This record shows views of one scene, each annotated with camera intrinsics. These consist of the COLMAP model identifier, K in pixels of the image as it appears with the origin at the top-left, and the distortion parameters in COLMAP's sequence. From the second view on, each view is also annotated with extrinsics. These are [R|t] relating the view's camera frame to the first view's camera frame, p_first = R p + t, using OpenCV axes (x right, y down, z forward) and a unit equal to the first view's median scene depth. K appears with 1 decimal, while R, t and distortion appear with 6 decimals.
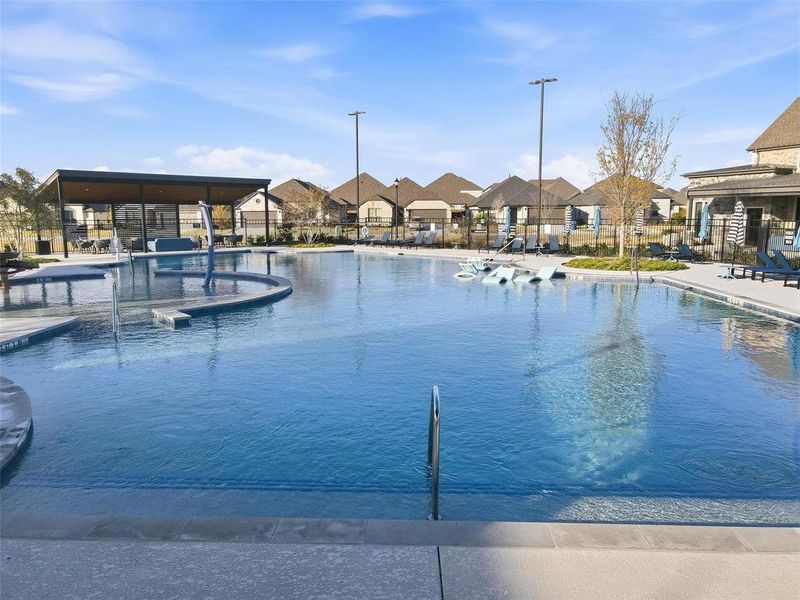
lens RADIAL K [[594.3, 0, 403.0], [0, 594.3, 298.4], [0, 0, 1]] dist [0.008109, 0.011880]
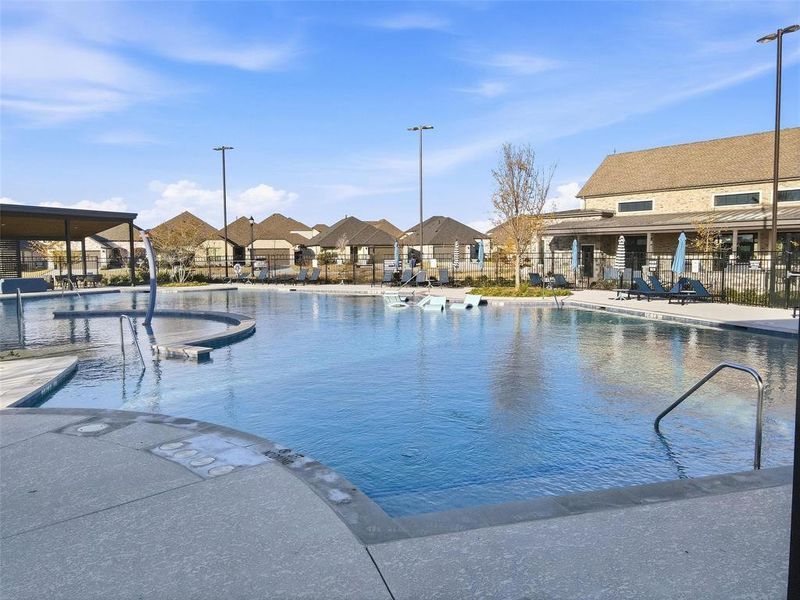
lens RADIAL K [[594.3, 0, 403.0], [0, 594.3, 298.4], [0, 0, 1]] dist [0.008109, 0.011880]
pose [[0.947381, -0.027432, 0.318930, -0.133342], [0.049614, 0.996865, -0.061635, 0.008221], [-0.316240, 0.074215, 0.945772, 0.007768]]
